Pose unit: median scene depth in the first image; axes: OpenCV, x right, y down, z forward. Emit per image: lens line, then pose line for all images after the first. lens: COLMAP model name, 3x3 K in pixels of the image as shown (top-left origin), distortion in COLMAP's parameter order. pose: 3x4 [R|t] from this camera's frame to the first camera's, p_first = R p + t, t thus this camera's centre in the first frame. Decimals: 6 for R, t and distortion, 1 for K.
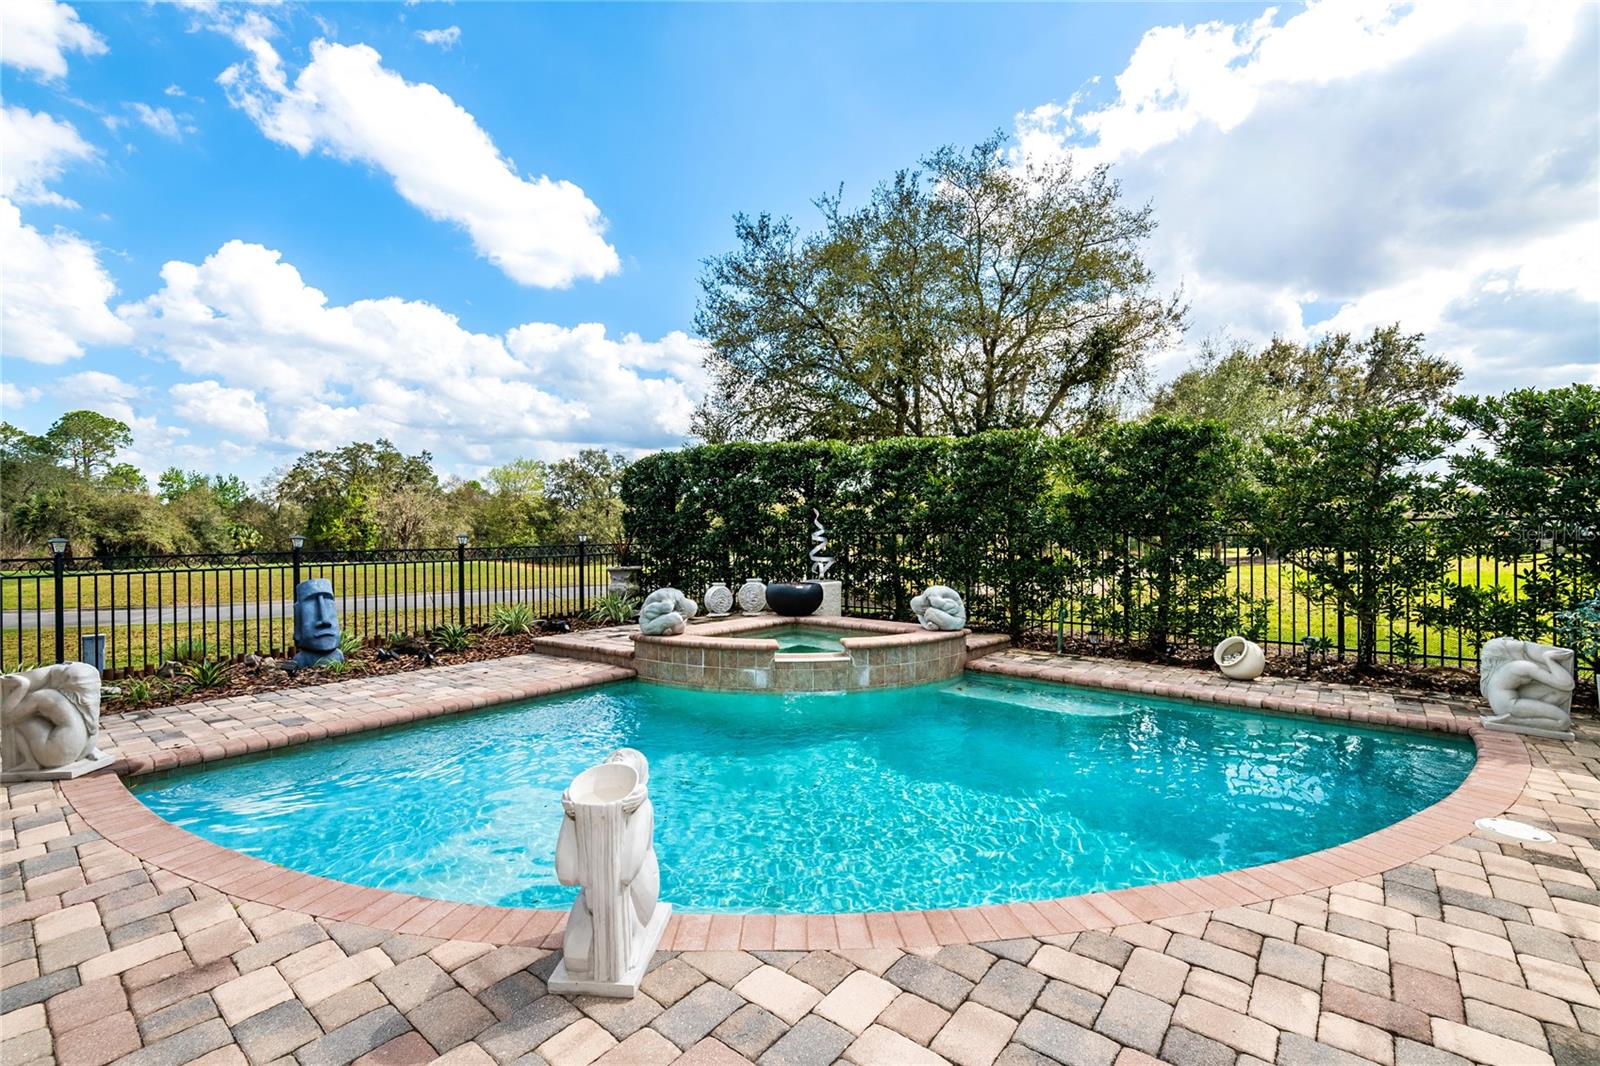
lens RADIAL K [[694.1, 0, 798.9], [0, 694.1, 522.7], [0, 0, 1]] dist [-0.004929, -0.003546]
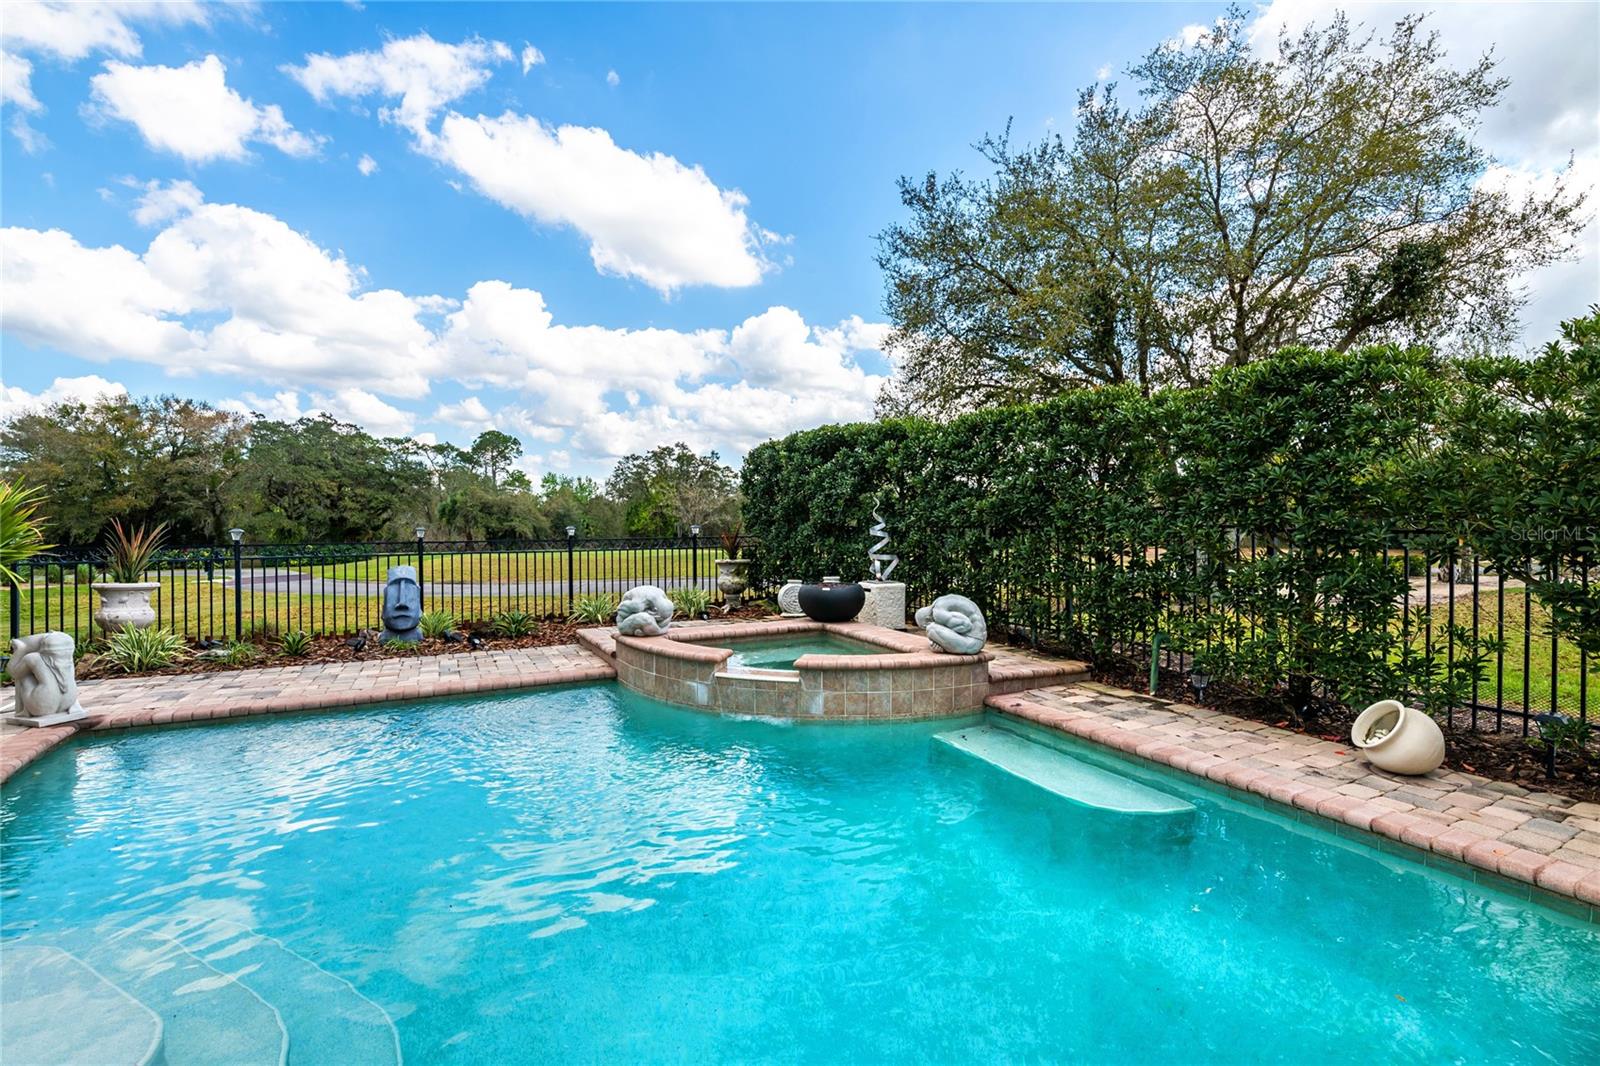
lens RADIAL K [[694.1, 0, 801.9], [0, 694.1, 527.6], [0, 0, 1]] dist [-0.004929, -0.003546]
pose [[0.920238, 0.004038, -0.391338, 0.149700], [0.003332, 0.999830, 0.018152, 0.000093], [0.391345, -0.018008, 0.920068, 0.093527]]
